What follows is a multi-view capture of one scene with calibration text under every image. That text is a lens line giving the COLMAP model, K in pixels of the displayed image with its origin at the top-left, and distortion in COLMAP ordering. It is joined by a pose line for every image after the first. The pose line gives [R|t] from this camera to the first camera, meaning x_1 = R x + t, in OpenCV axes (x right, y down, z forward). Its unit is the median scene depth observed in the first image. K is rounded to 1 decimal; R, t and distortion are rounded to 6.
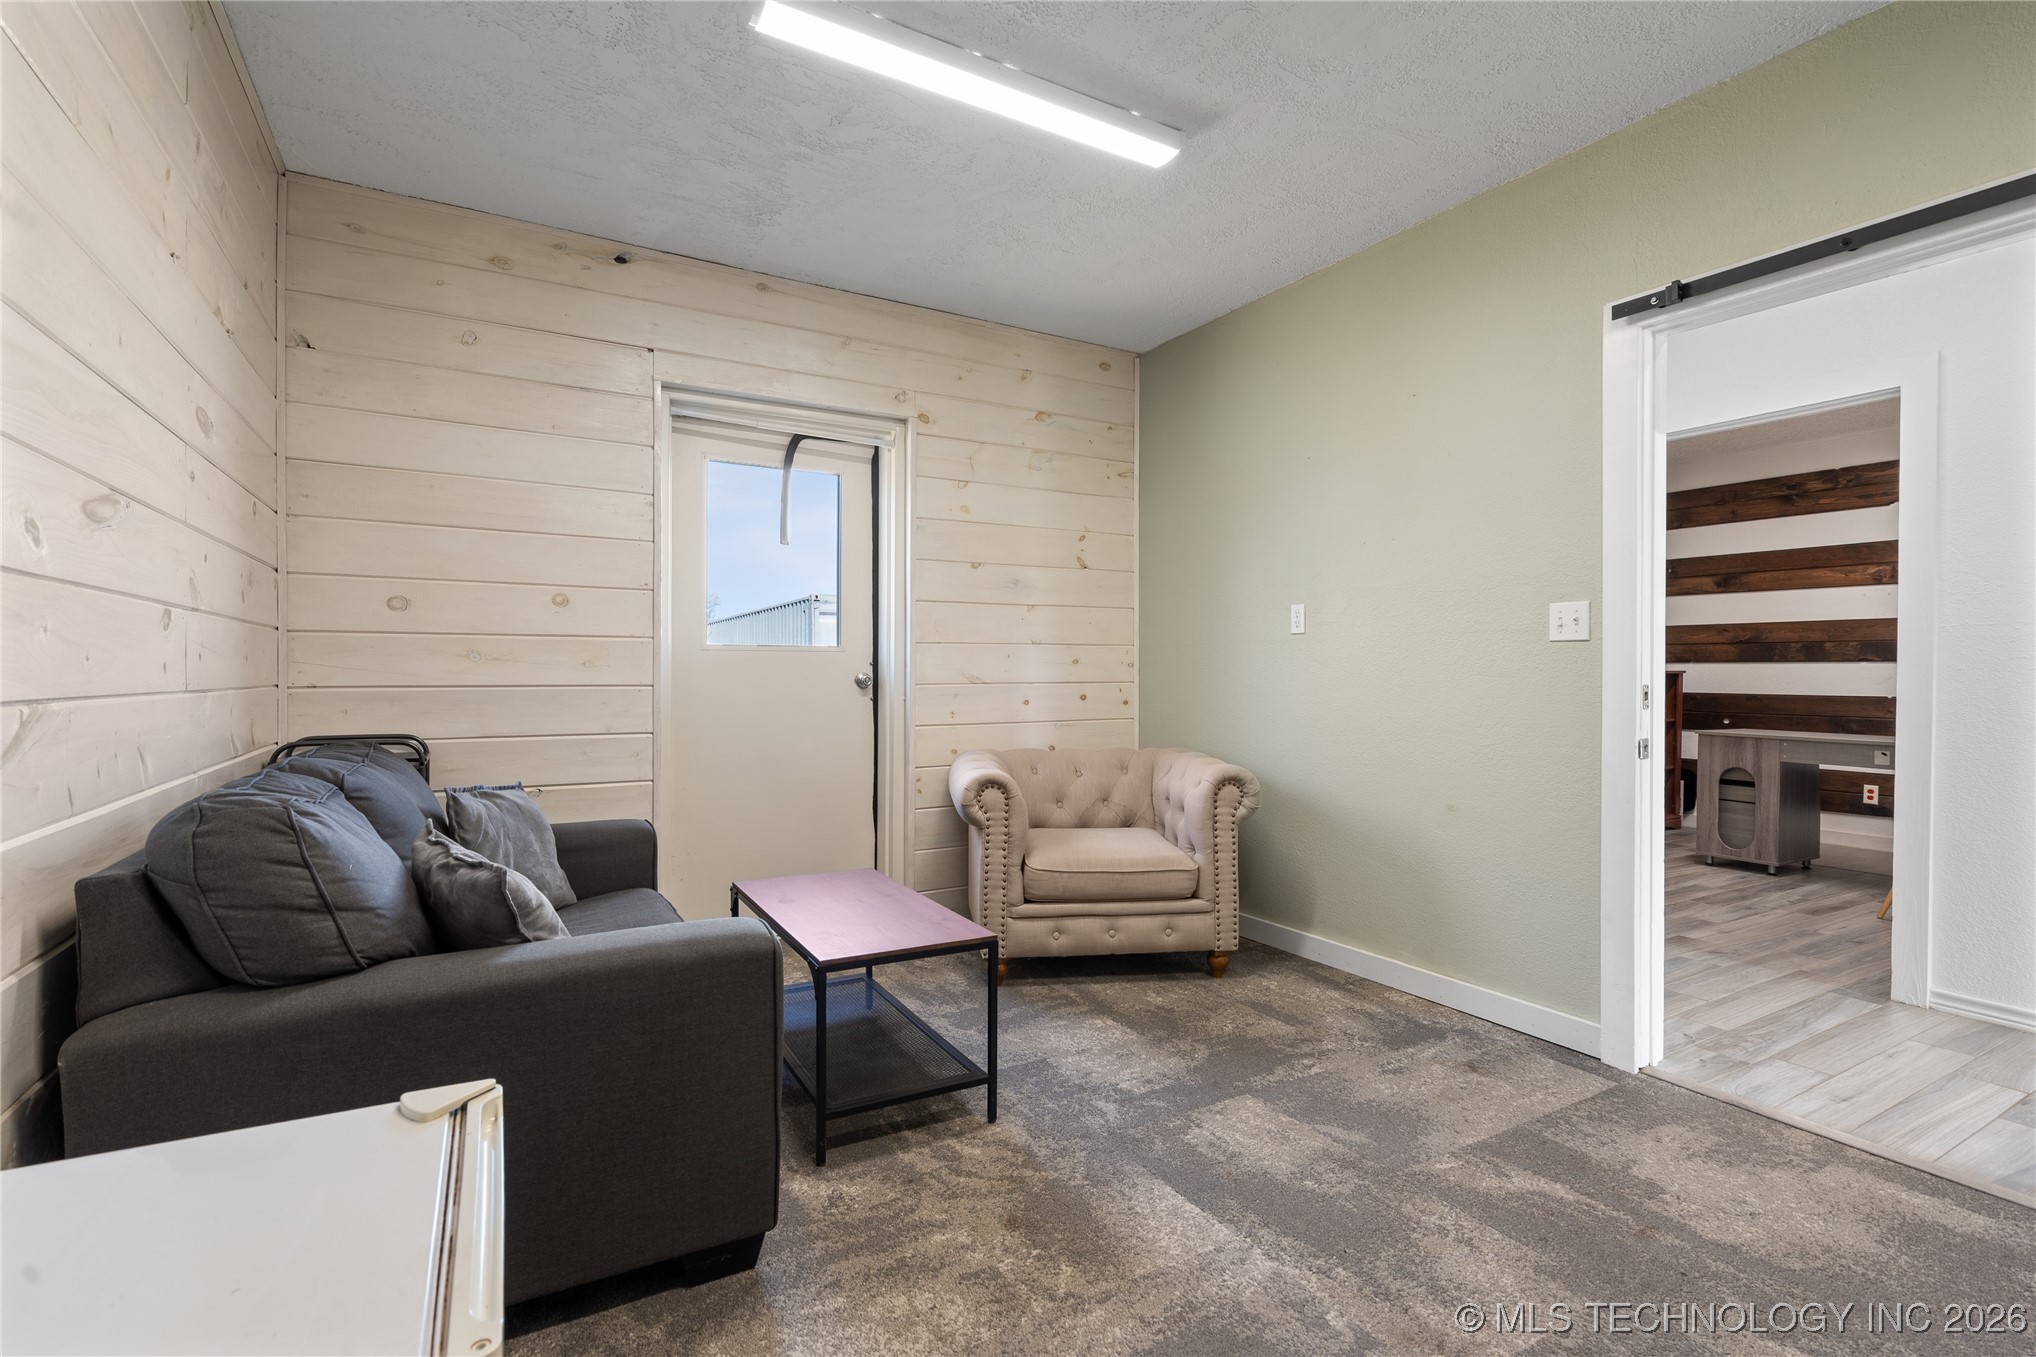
lens RADIAL K [[941.1, 0, 1008.8], [0, 941.1, 677.9], [0, 0, 1]] dist [-0.001235, 0.000469]
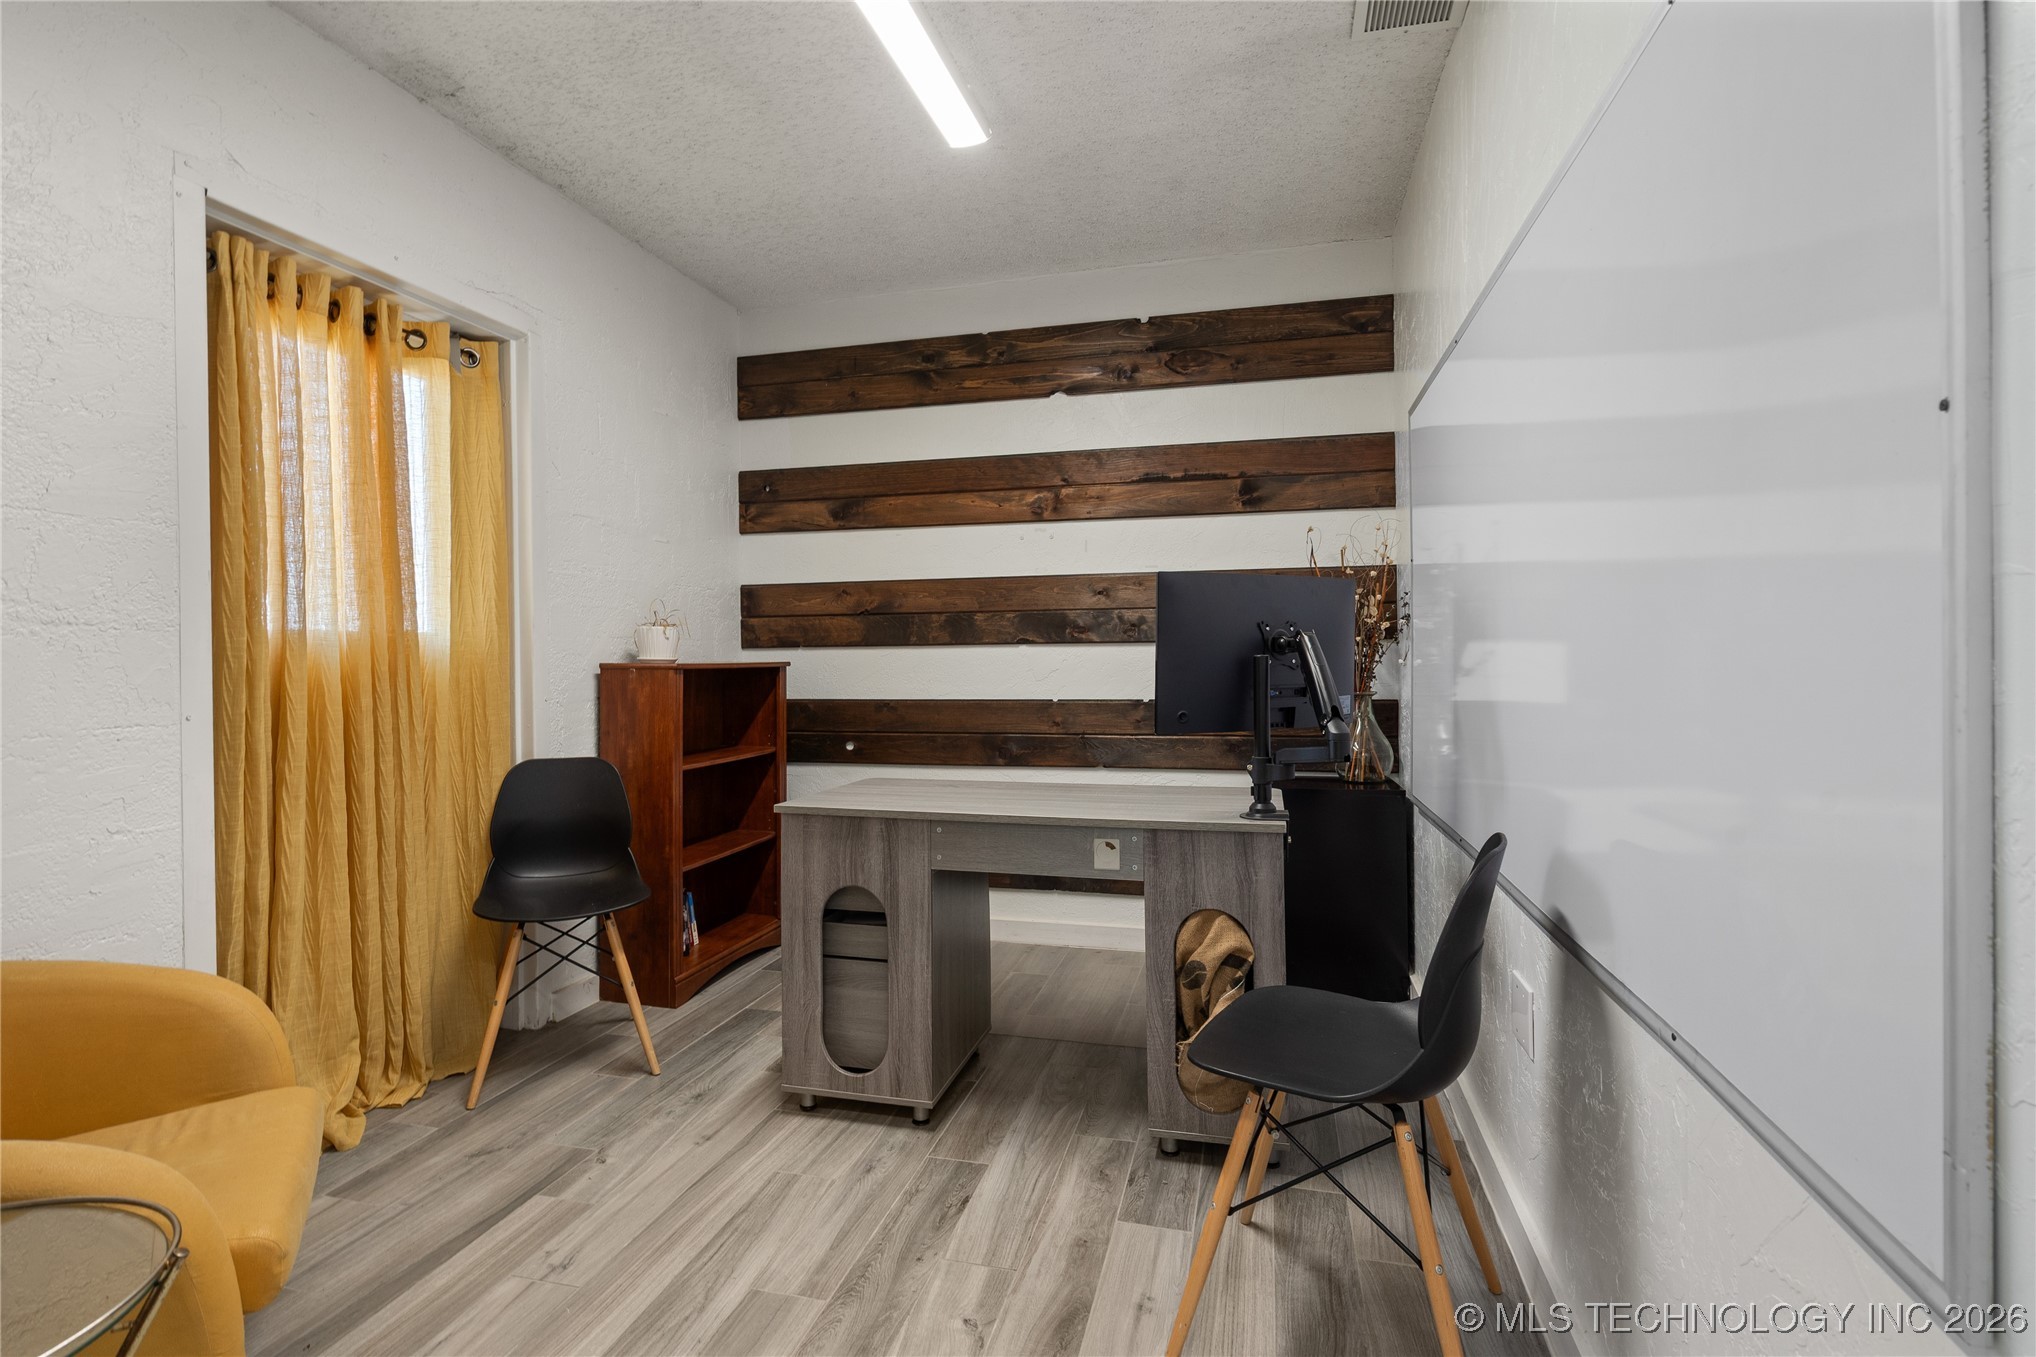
lens RADIAL K [[941.1, 0, 1017.9], [0, 941.1, 671.5], [0, 0, 1]] dist [-0.001235, 0.000469]
pose [[0.694605, -0.022080, 0.719052, 0.443836], [0.017307, 0.999752, 0.013982, -0.007930], [-0.719183, 0.002733, 0.694815, 0.552514]]
